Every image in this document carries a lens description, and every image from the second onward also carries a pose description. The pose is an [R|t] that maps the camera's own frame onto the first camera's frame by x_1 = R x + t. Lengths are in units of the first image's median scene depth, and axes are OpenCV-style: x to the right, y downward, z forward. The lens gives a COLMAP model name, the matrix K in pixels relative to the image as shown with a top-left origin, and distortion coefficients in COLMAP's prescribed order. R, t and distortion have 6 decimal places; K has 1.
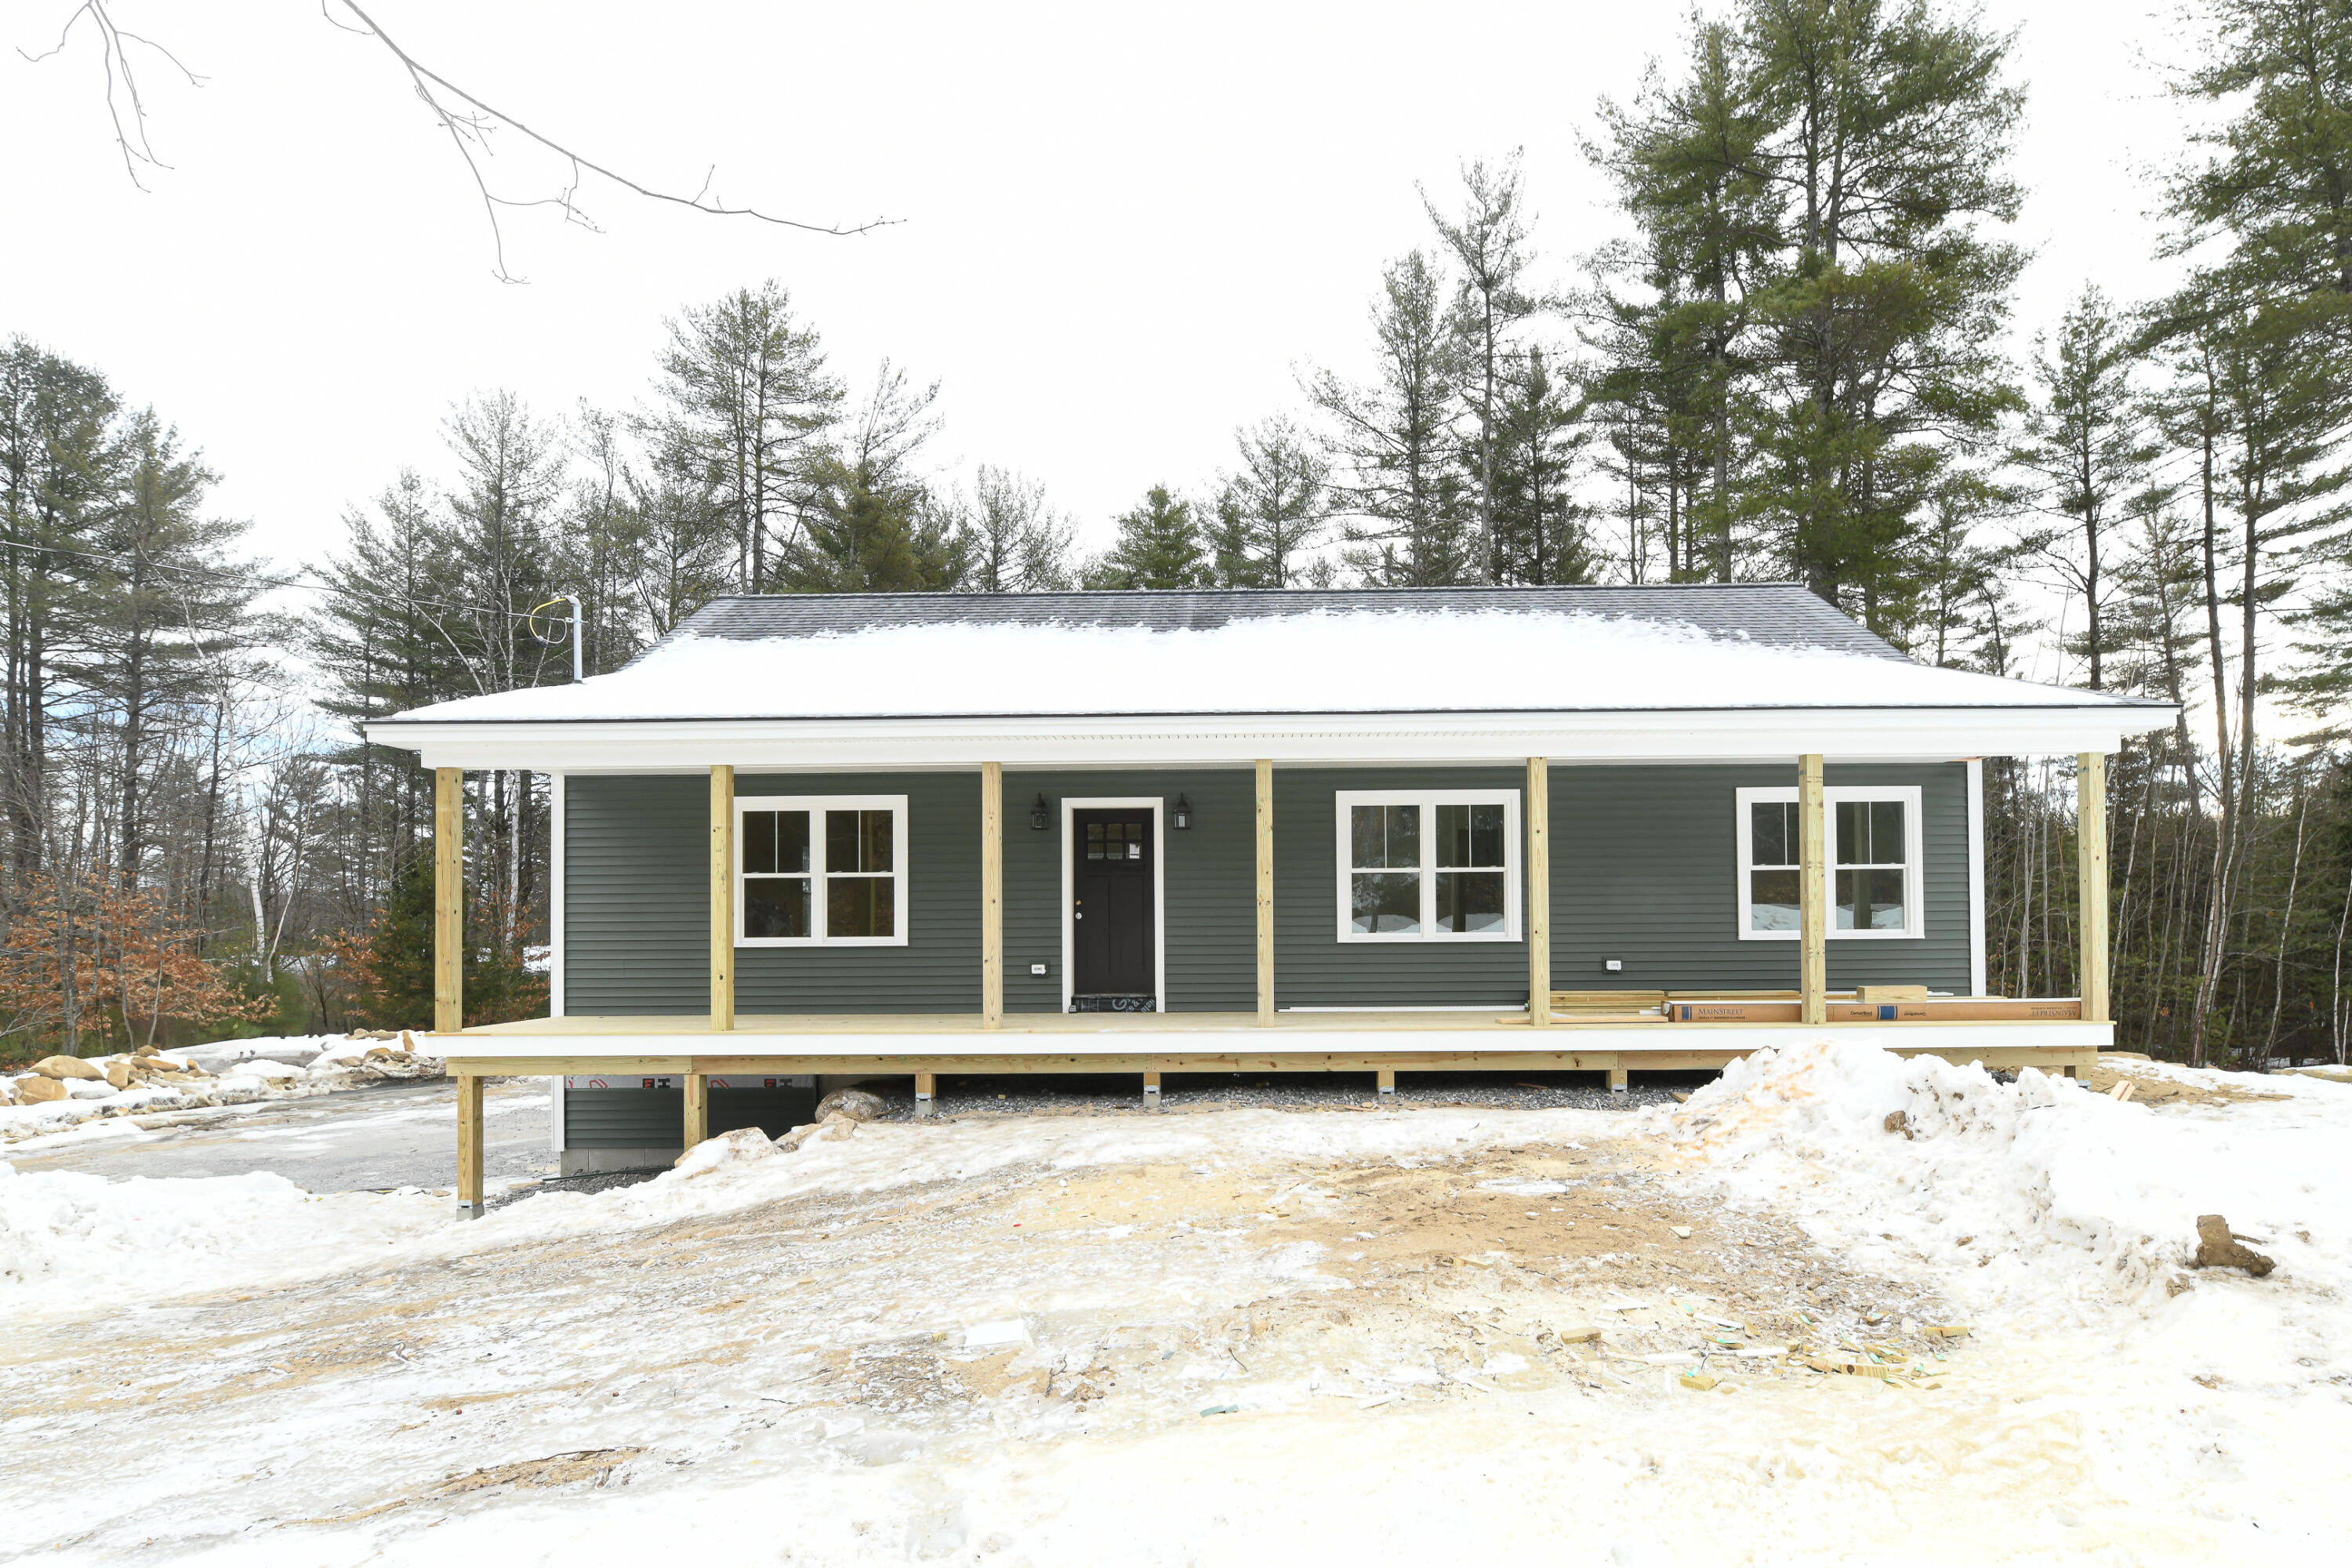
lens RADIAL K [[1091.6, 0, 1224.6], [0, 1091.6, 914.1], [0, 0, 1]] dist [-0.001535, -0.010151]
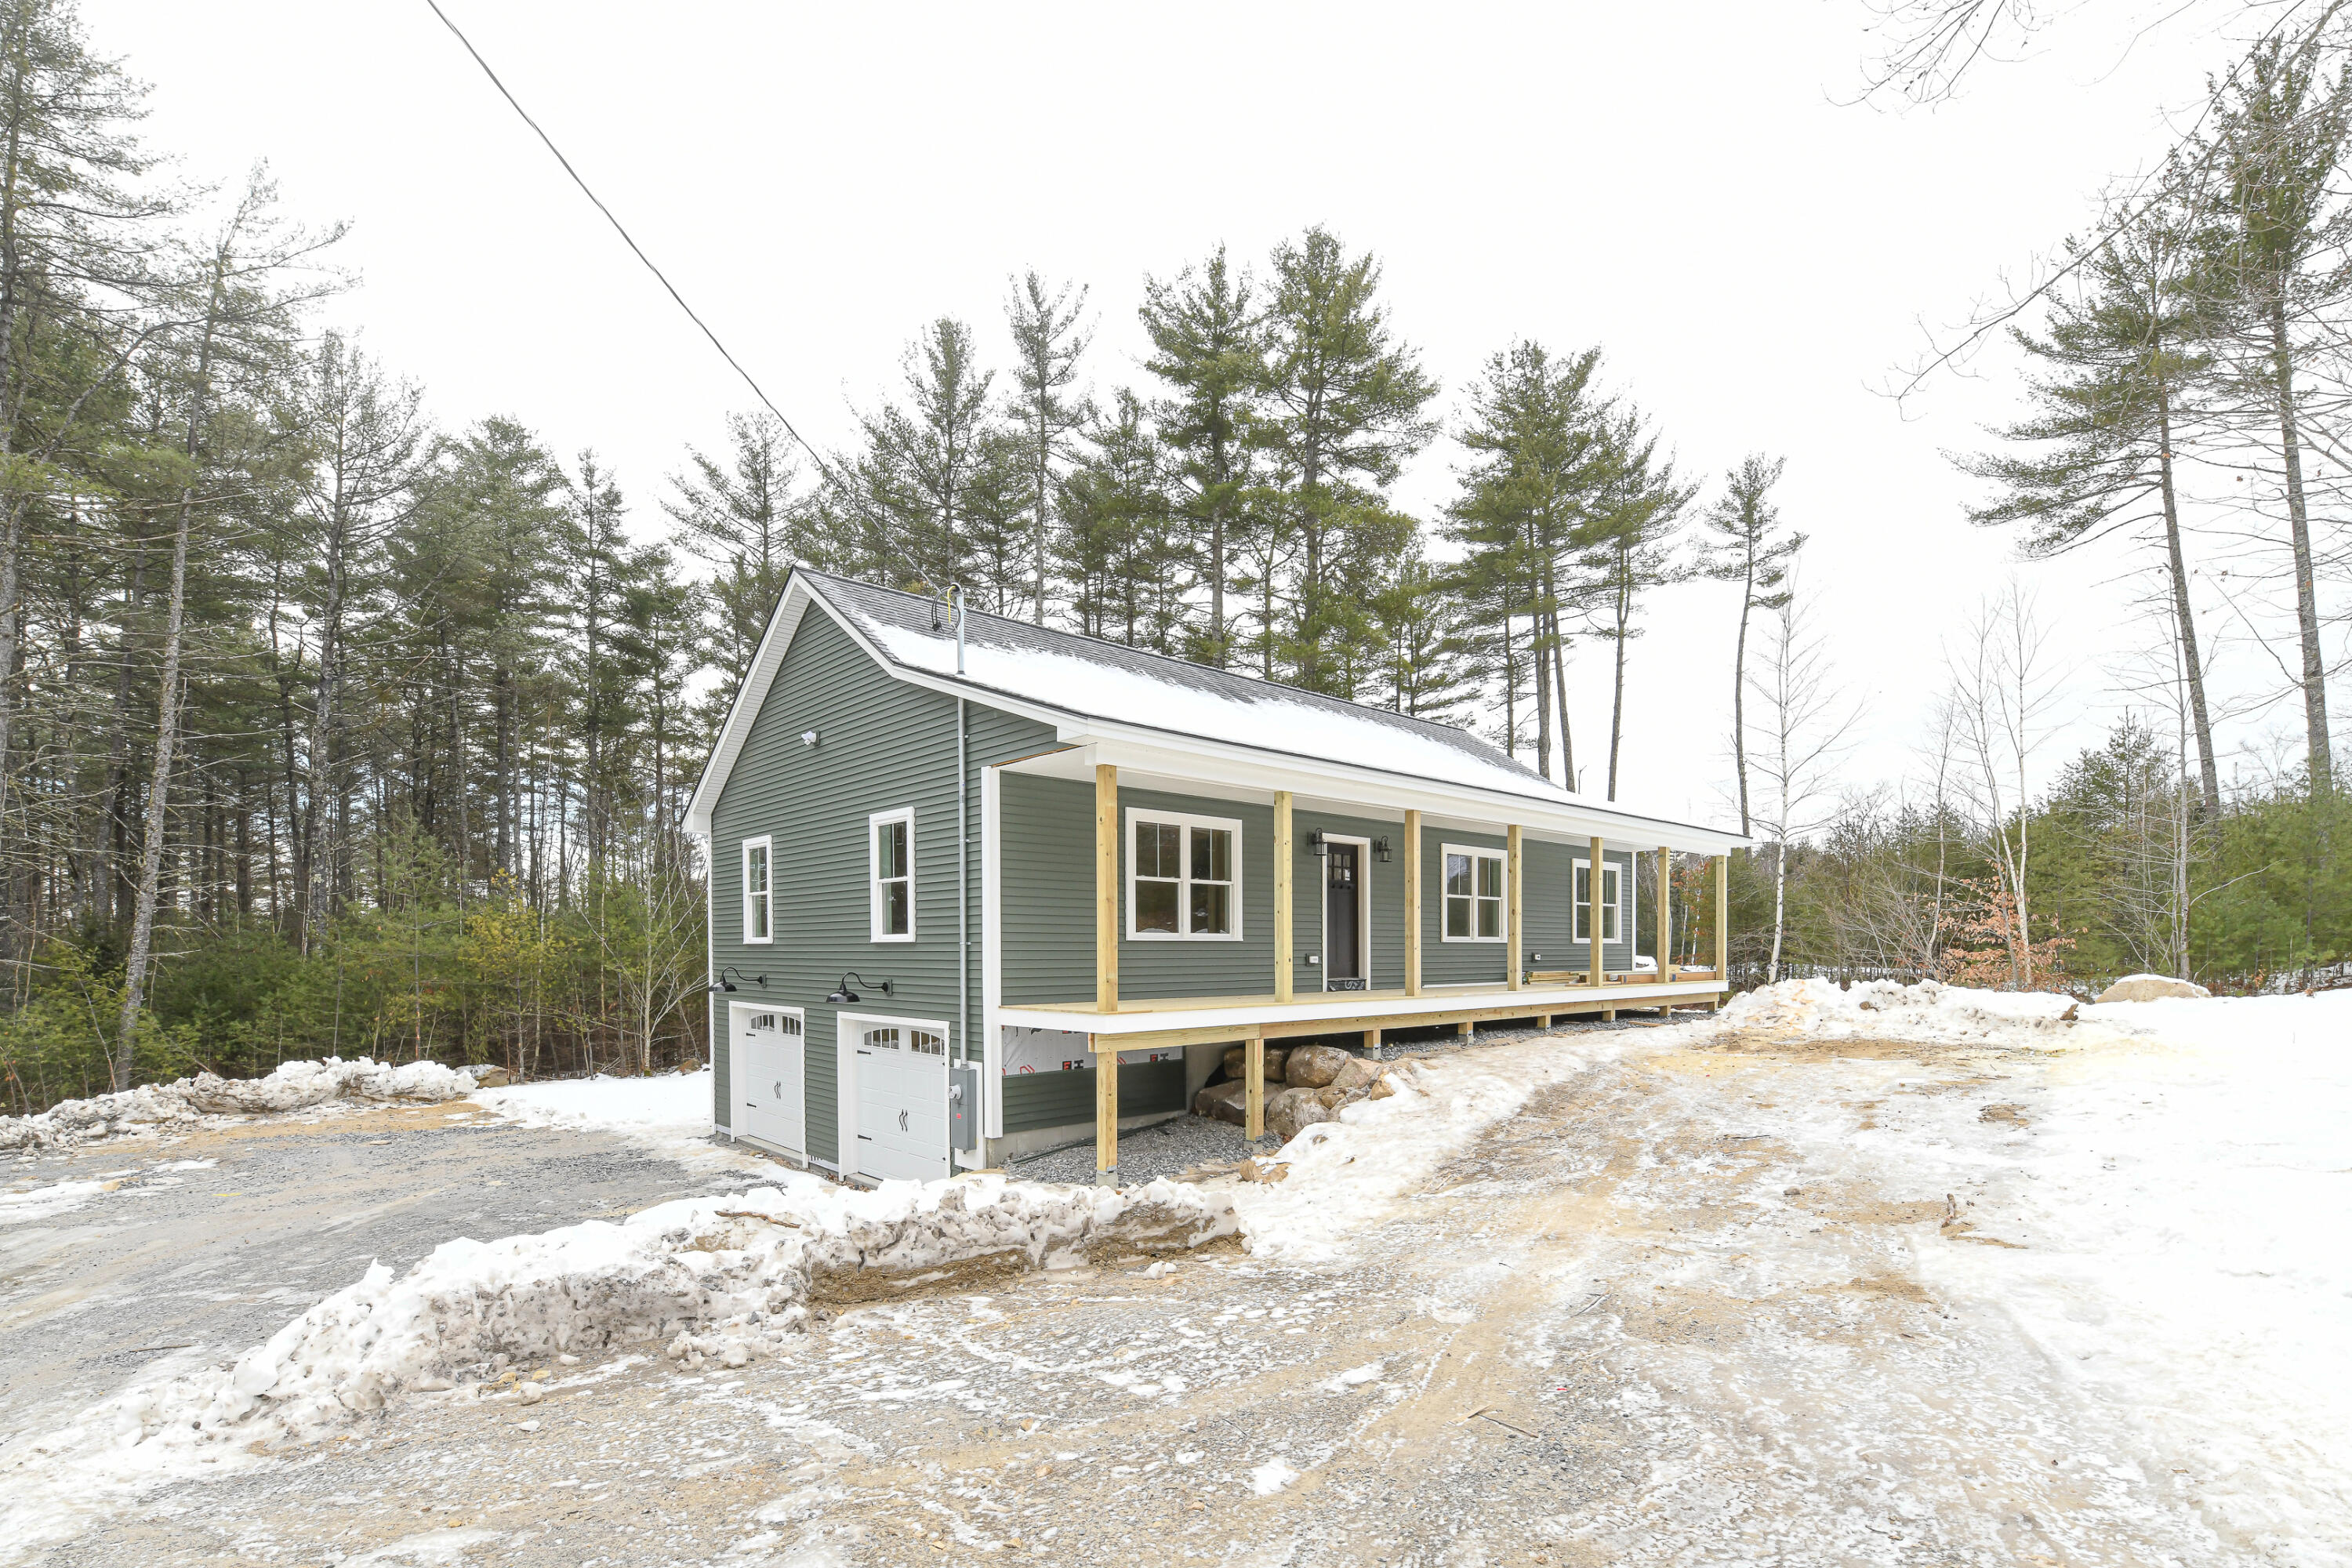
lens RADIAL K [[1063.9, 0, 1219.6], [0, 1063.9, 964.8], [0, 0, 1]] dist [0.002520, -0.009963]
pose [[0.721220, -0.004588, 0.692691, -1.150707], [-0.009534, 0.999818, 0.016550, 0.036008], [-0.692641, -0.018540, 0.721044, 0.135278]]
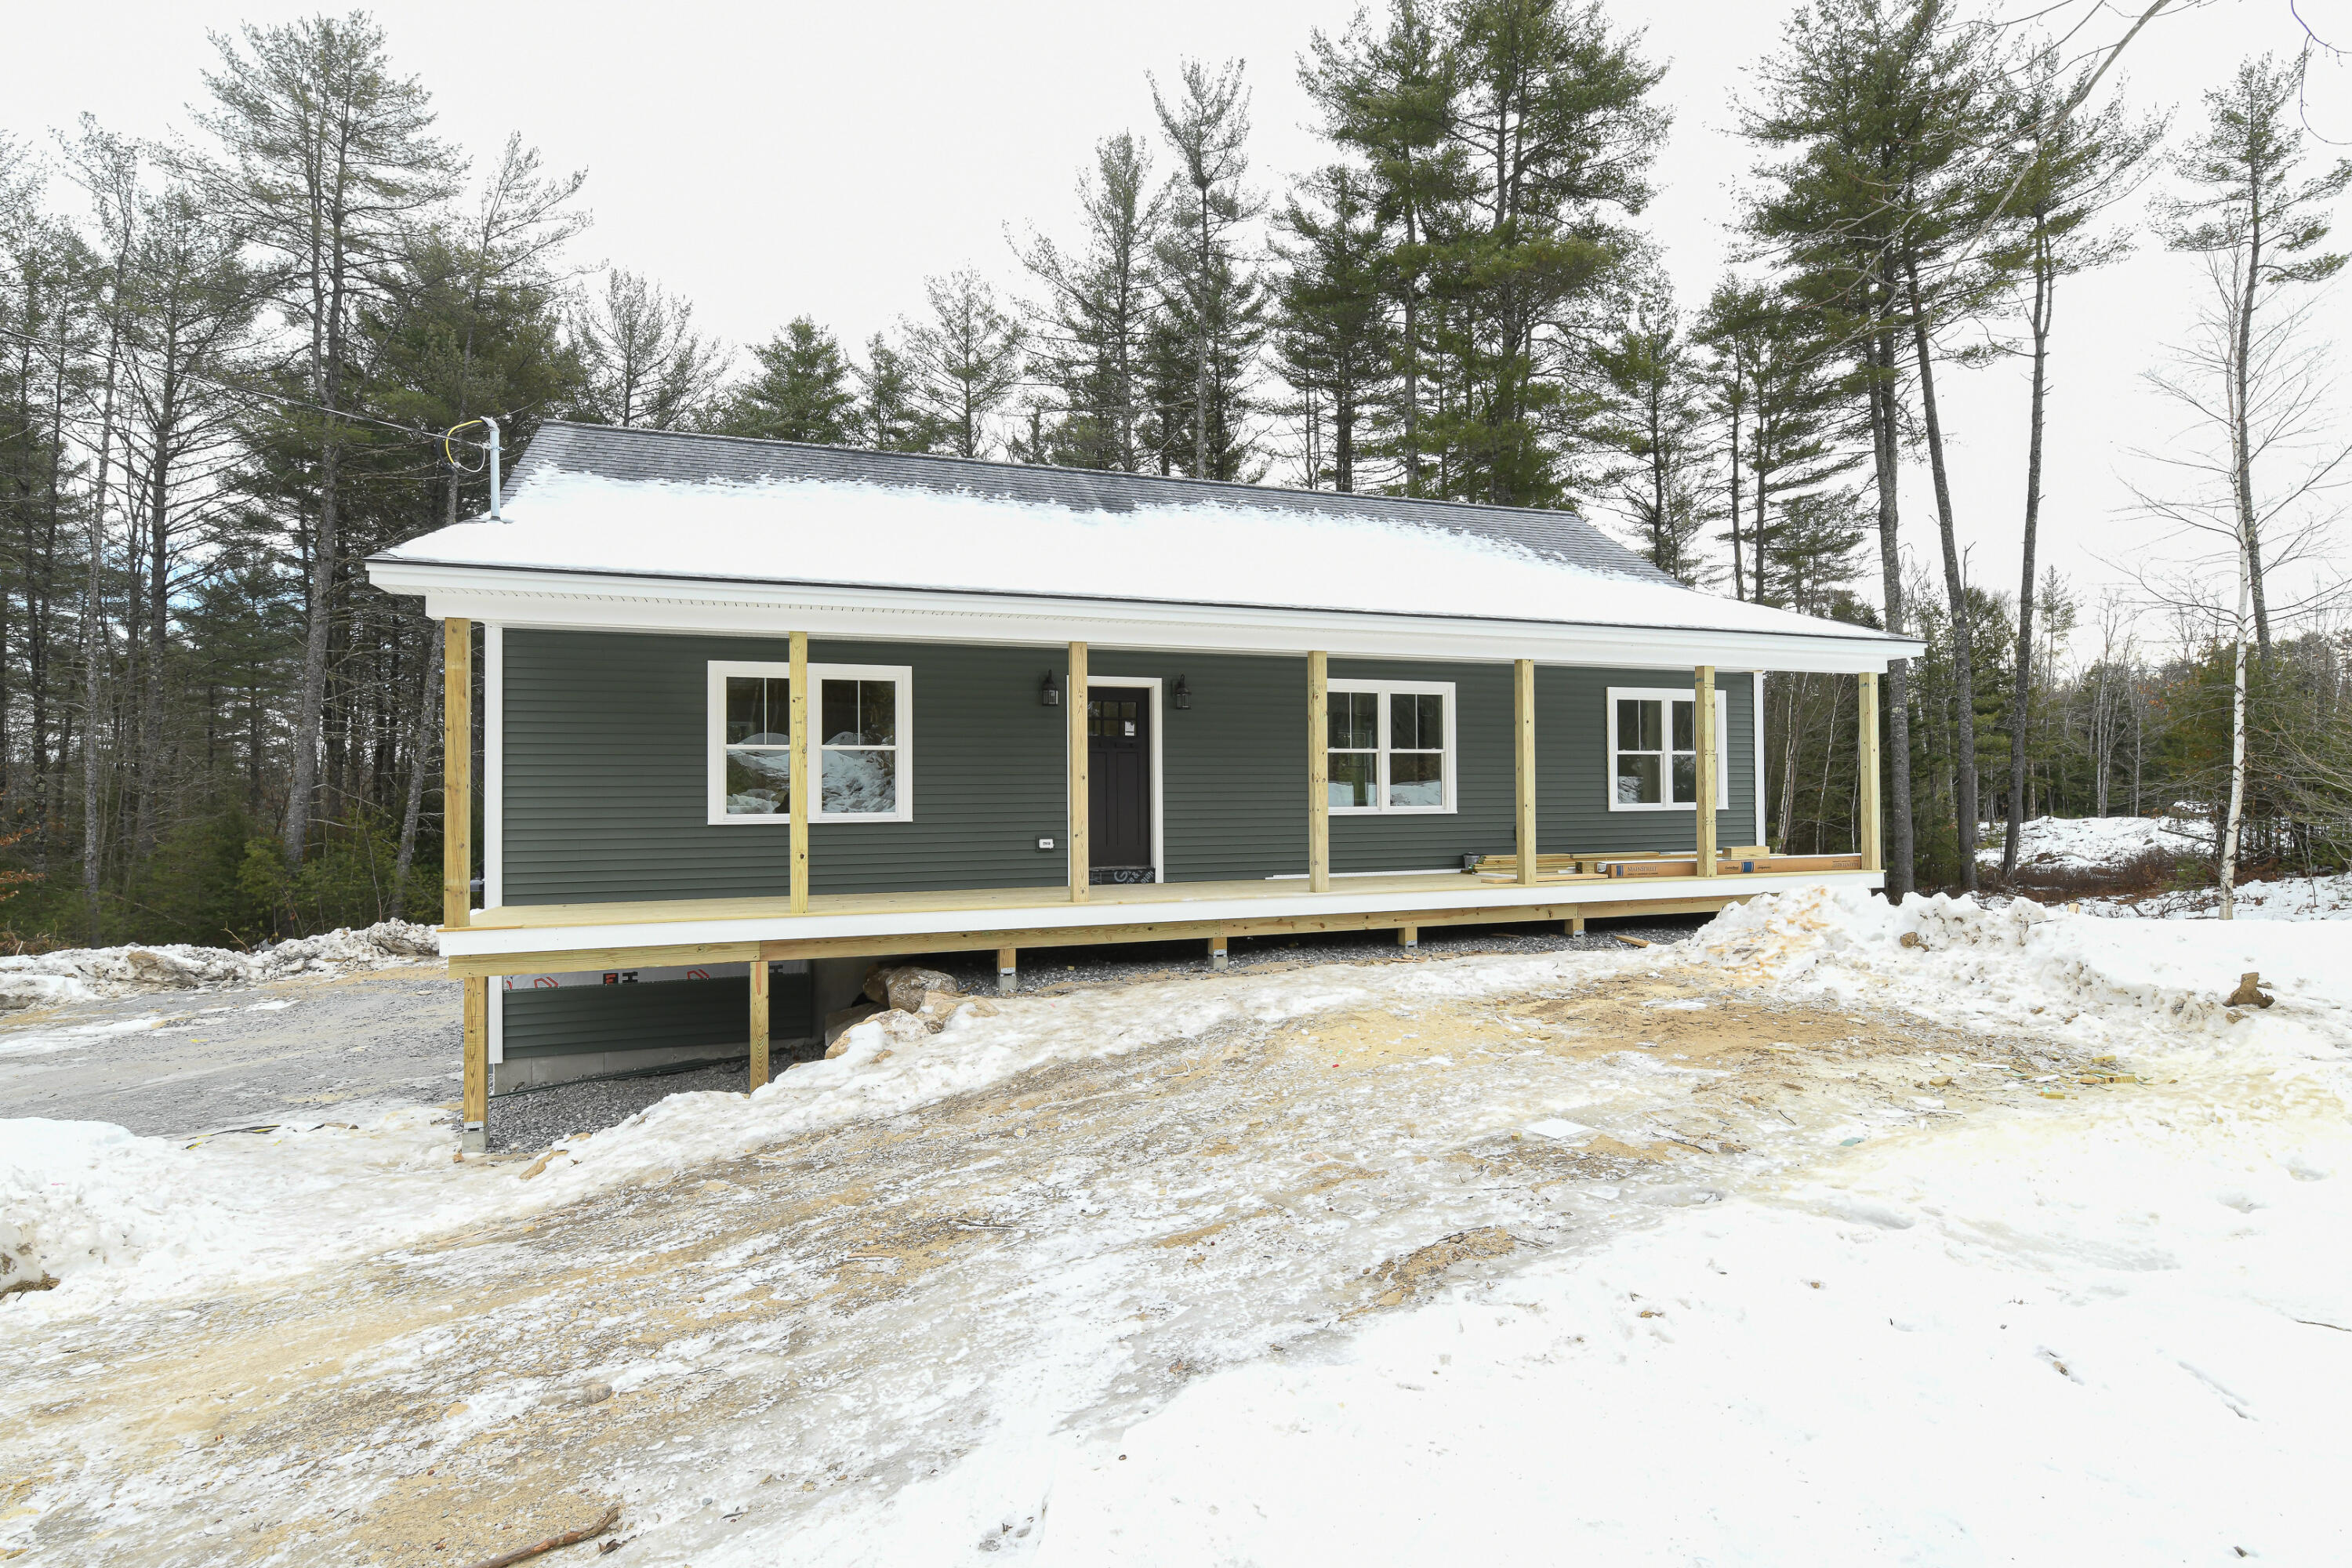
lens RADIAL K [[1130.6, 0, 1190.8], [0, 1130.6, 780.6], [0, 0, 1]] dist [0.009779, -0.015166]
pose [[0.938644, 0.004845, 0.344853, -0.401258], [-0.003130, 0.999980, -0.005531, -0.002438], [-0.344873, 0.004112, 0.938640, -0.028944]]
